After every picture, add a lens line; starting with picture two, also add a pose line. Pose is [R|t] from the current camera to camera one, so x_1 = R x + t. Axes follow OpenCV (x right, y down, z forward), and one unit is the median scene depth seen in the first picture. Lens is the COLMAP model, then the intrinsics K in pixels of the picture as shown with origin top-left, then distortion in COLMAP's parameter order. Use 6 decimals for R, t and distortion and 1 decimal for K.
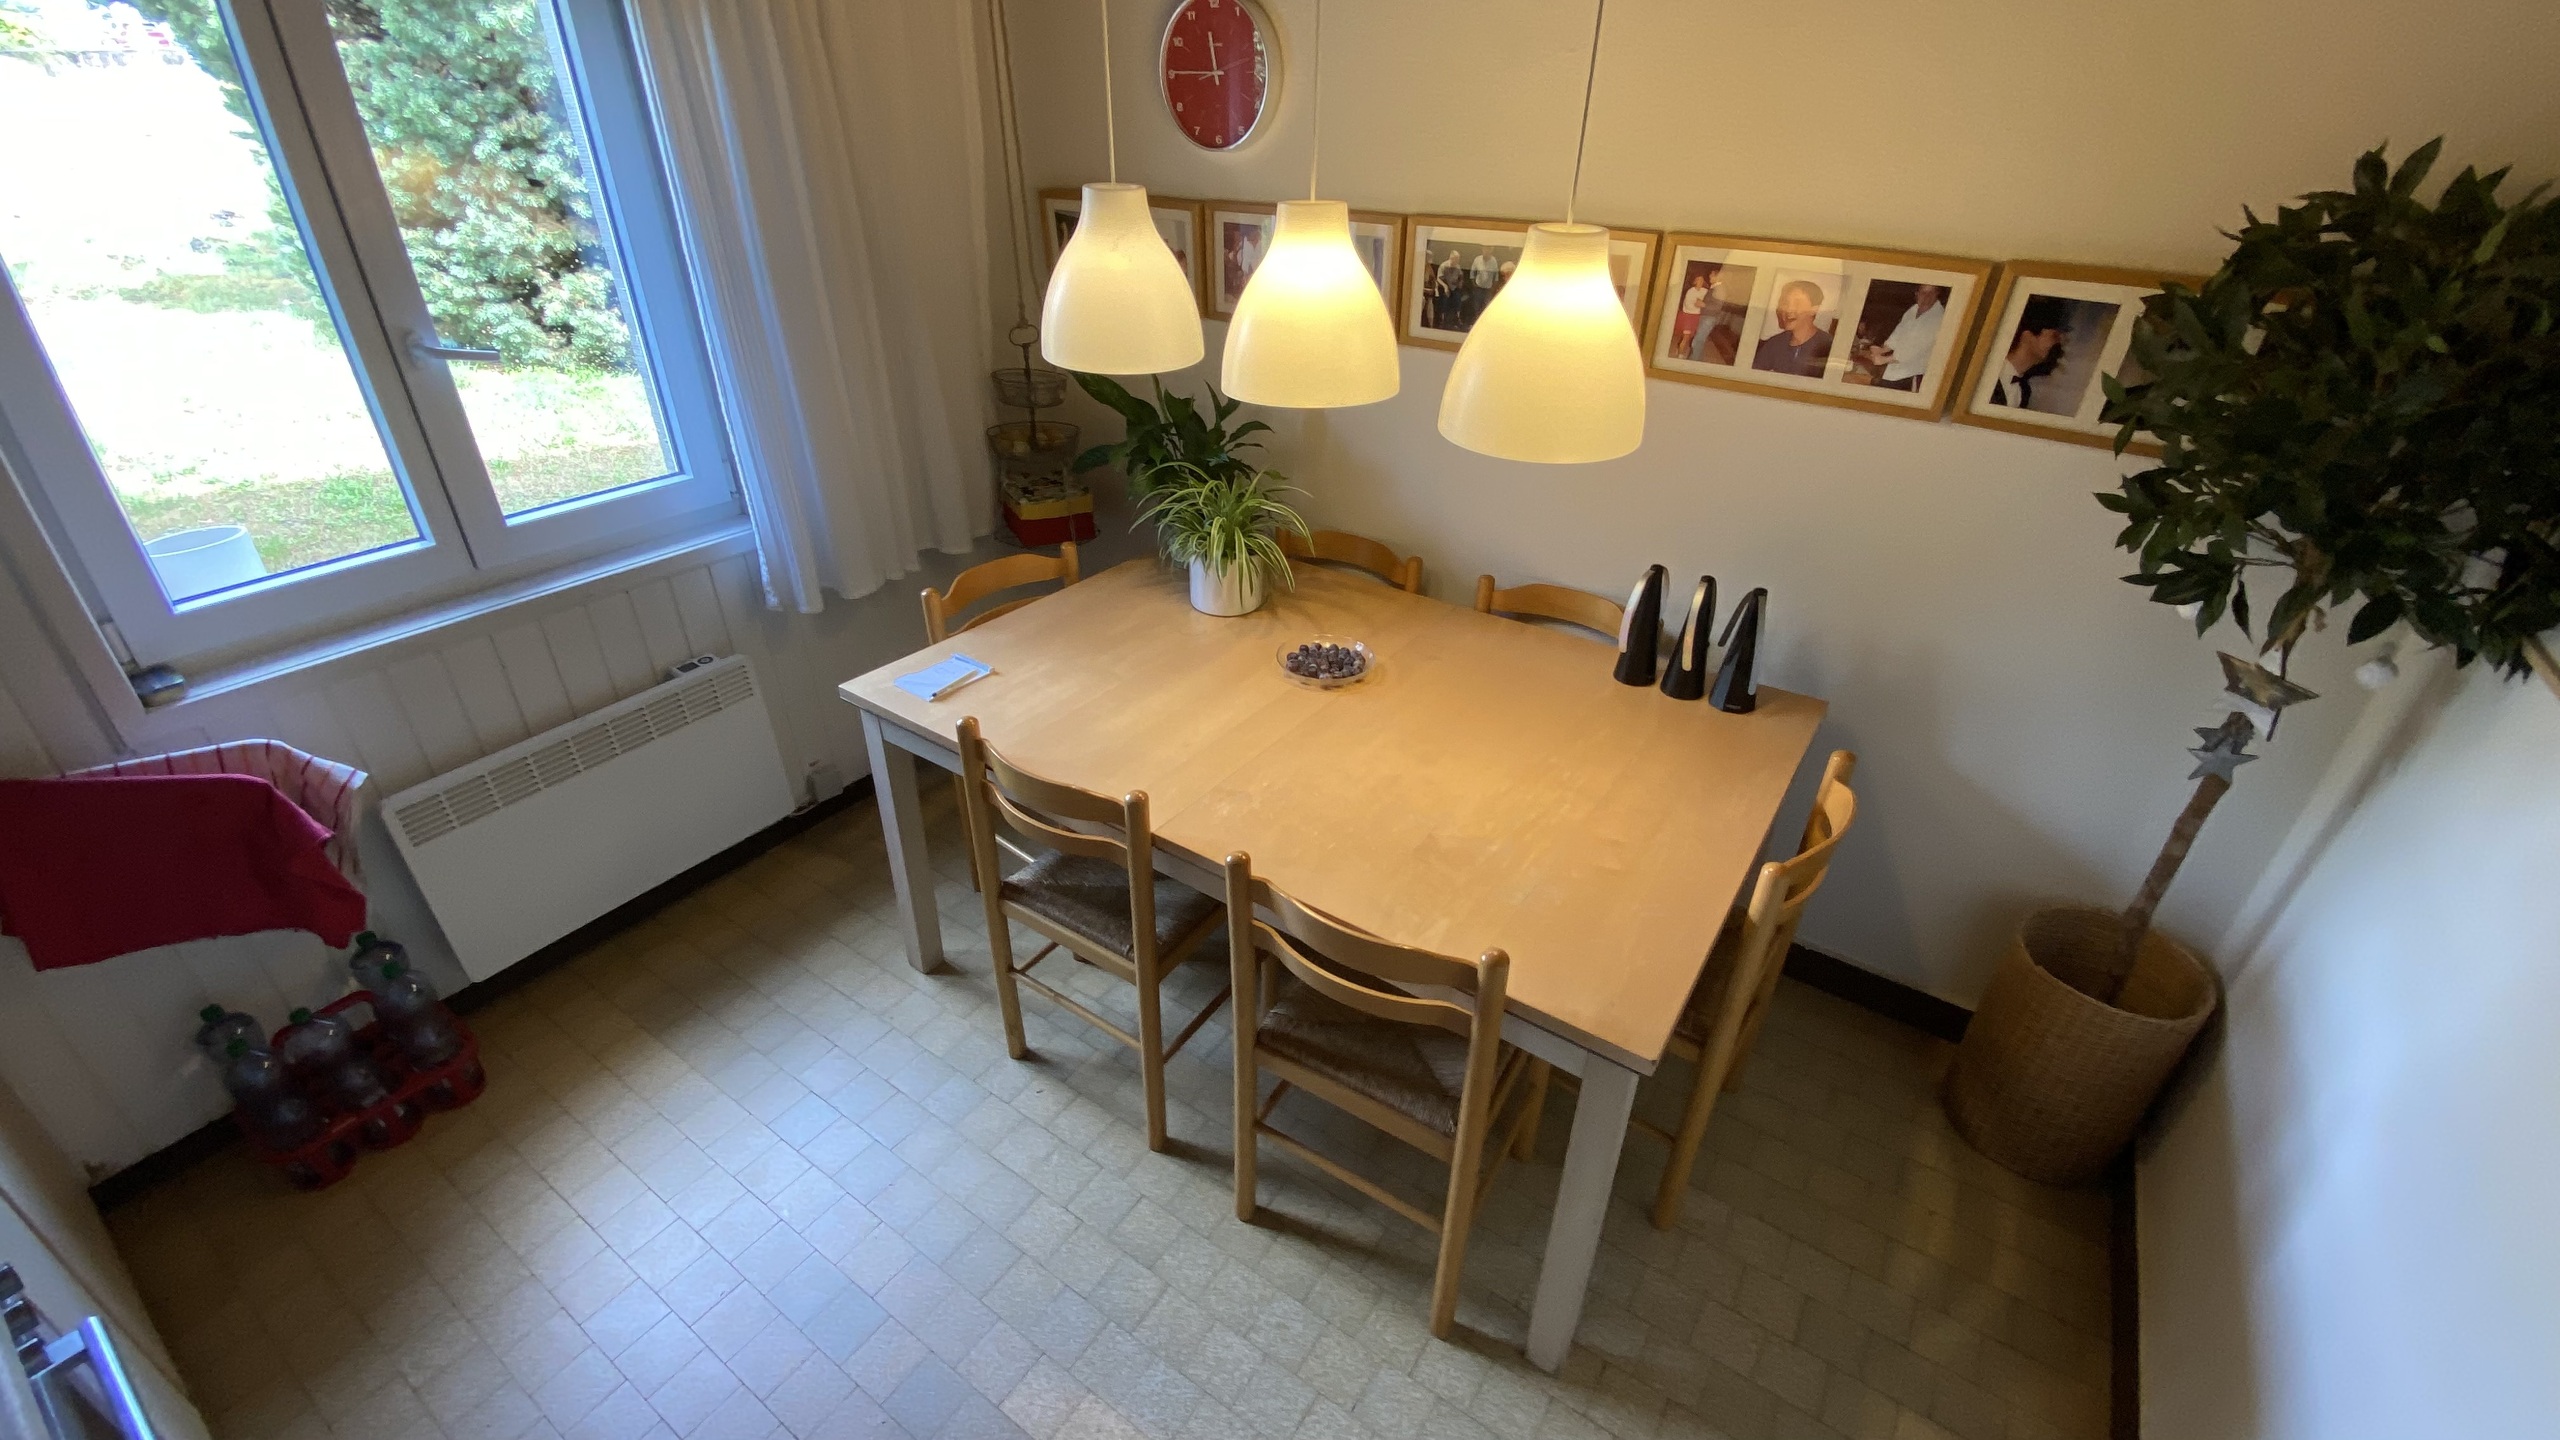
lens RADIAL K [[1036.7, 0, 1289.2], [0, 1036.7, 719.4], [0, 0, 1]] dist [-0.004145, -0.008198]
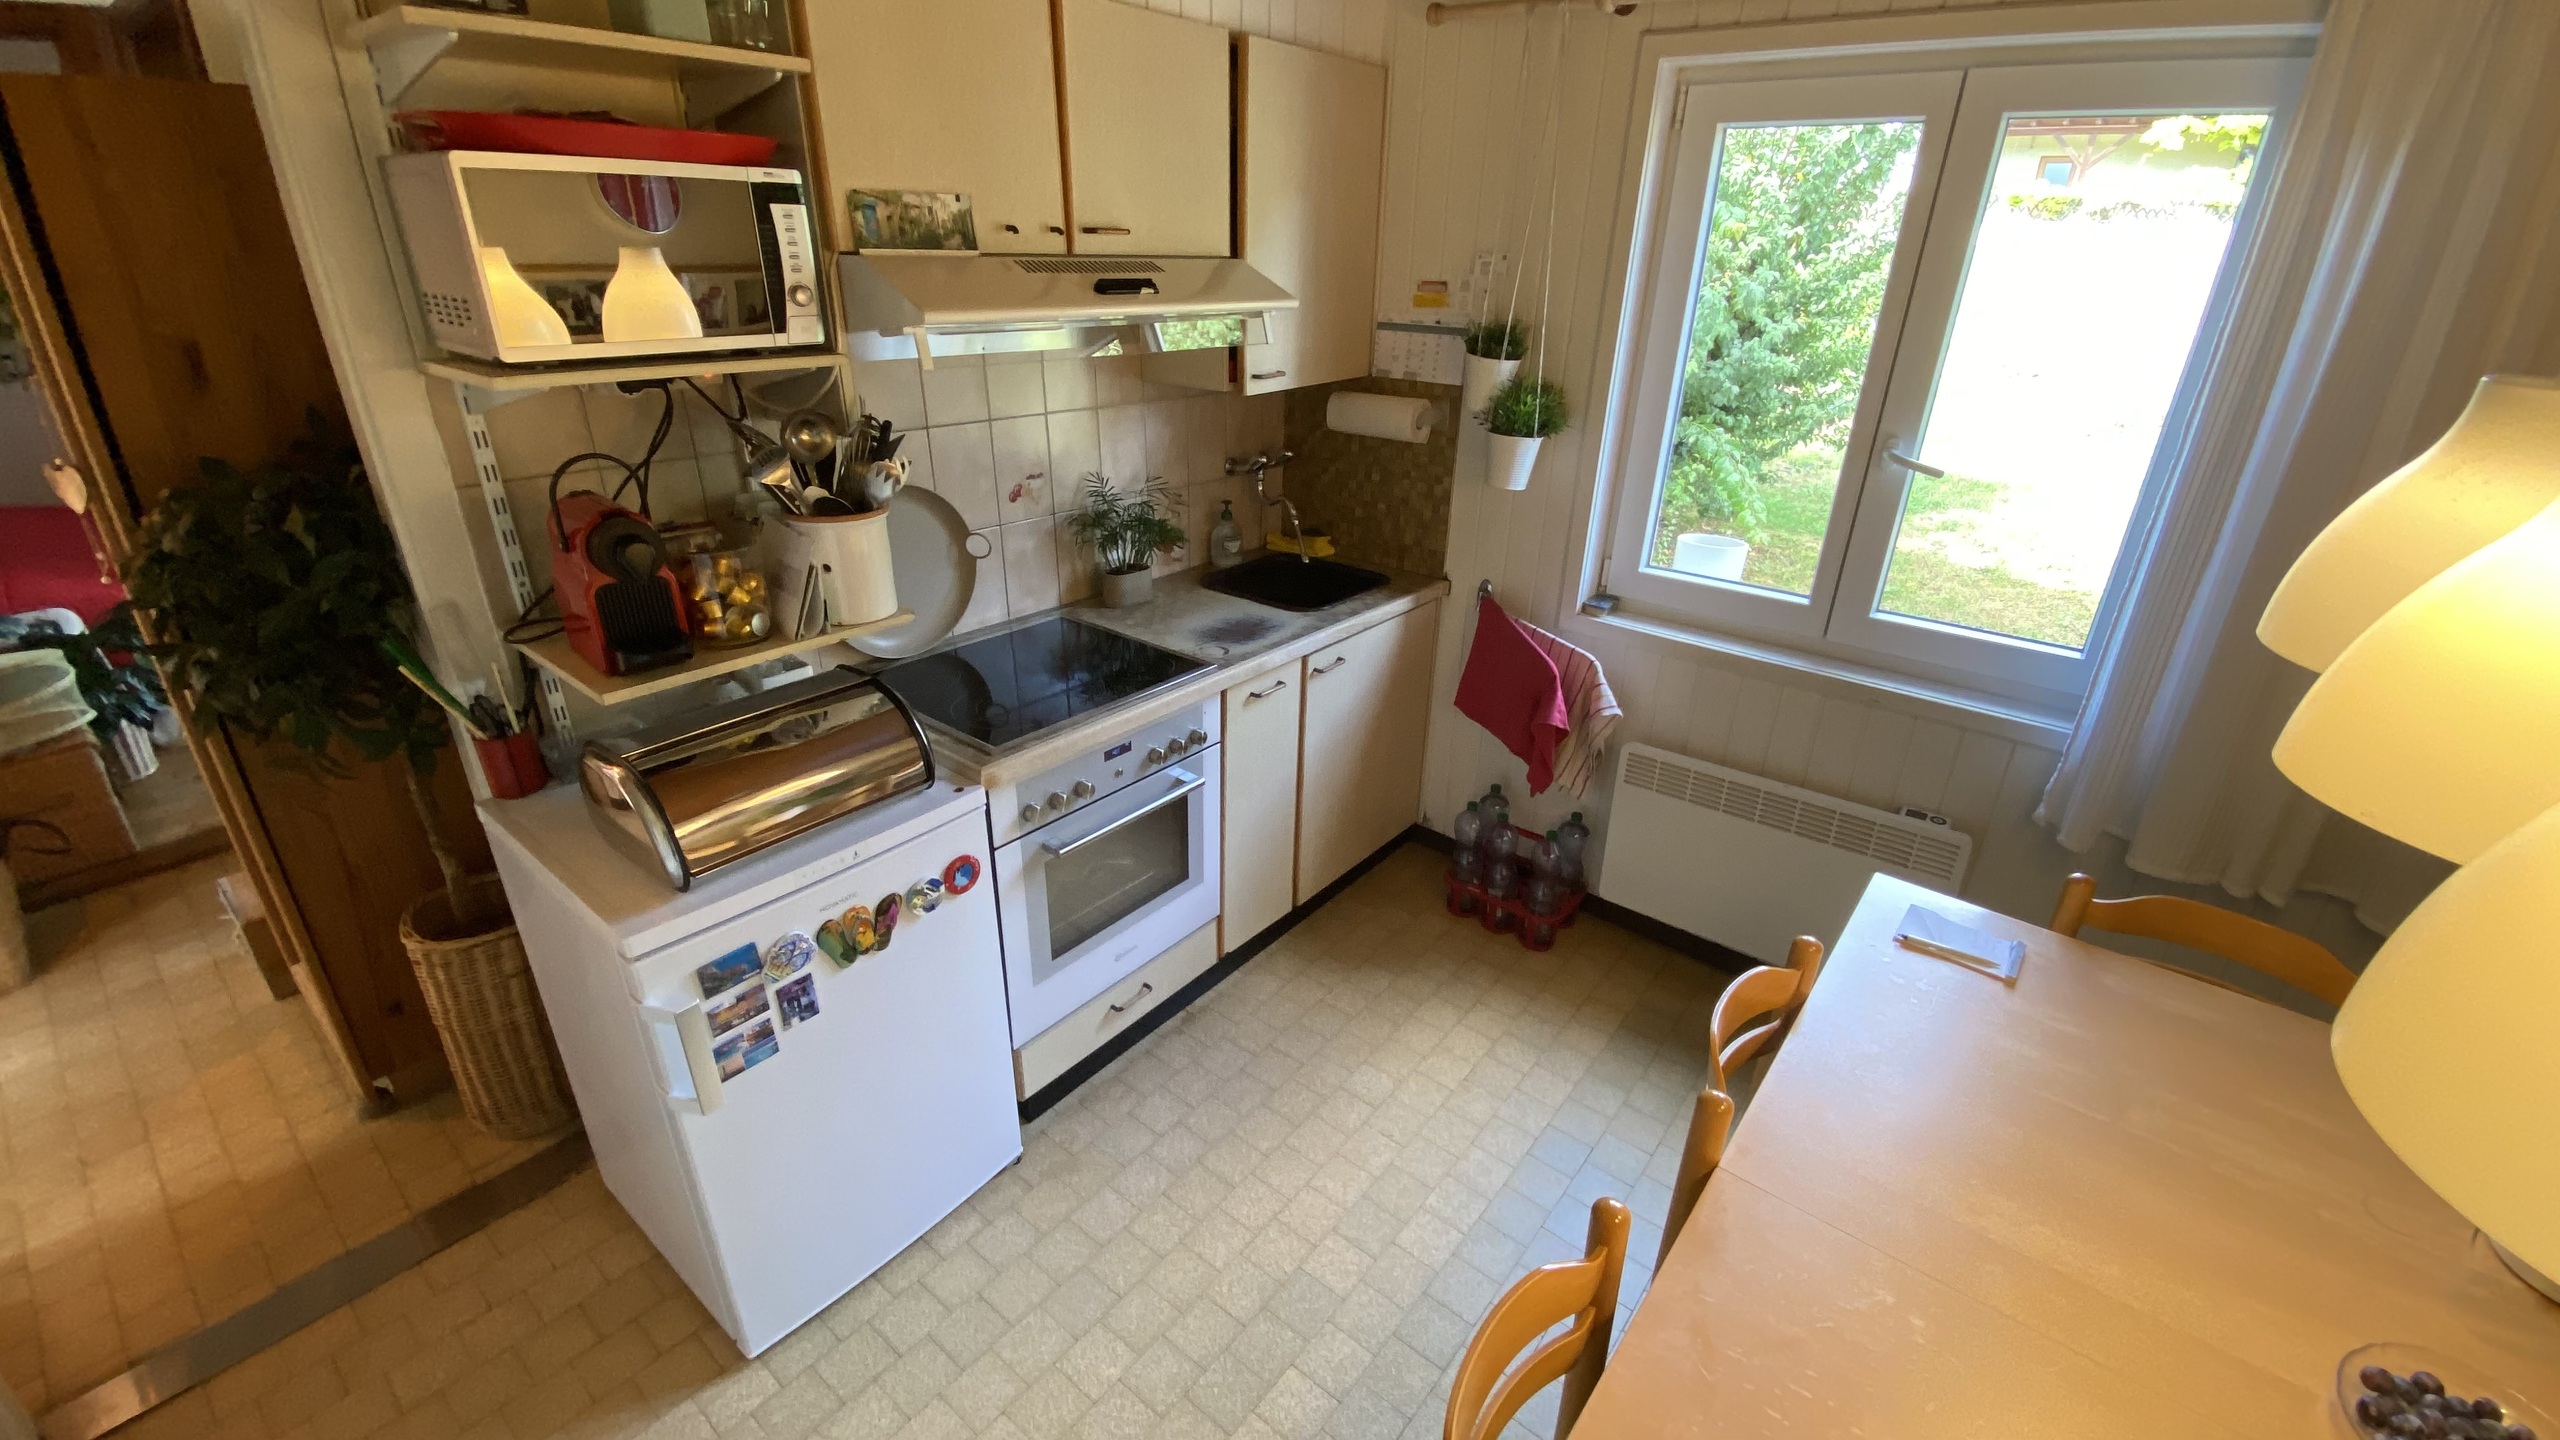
lens RADIAL K [[1036.7, 0, 1270.1], [0, 1036.7, 721.7], [0, 0, 1]] dist [-0.004145, -0.008198]
pose [[-0.084452, 0.397304, -0.913793, 0.363091], [-0.523196, 0.762798, 0.380007, -0.198298], [0.848018, 0.510185, 0.143448, 0.381400]]
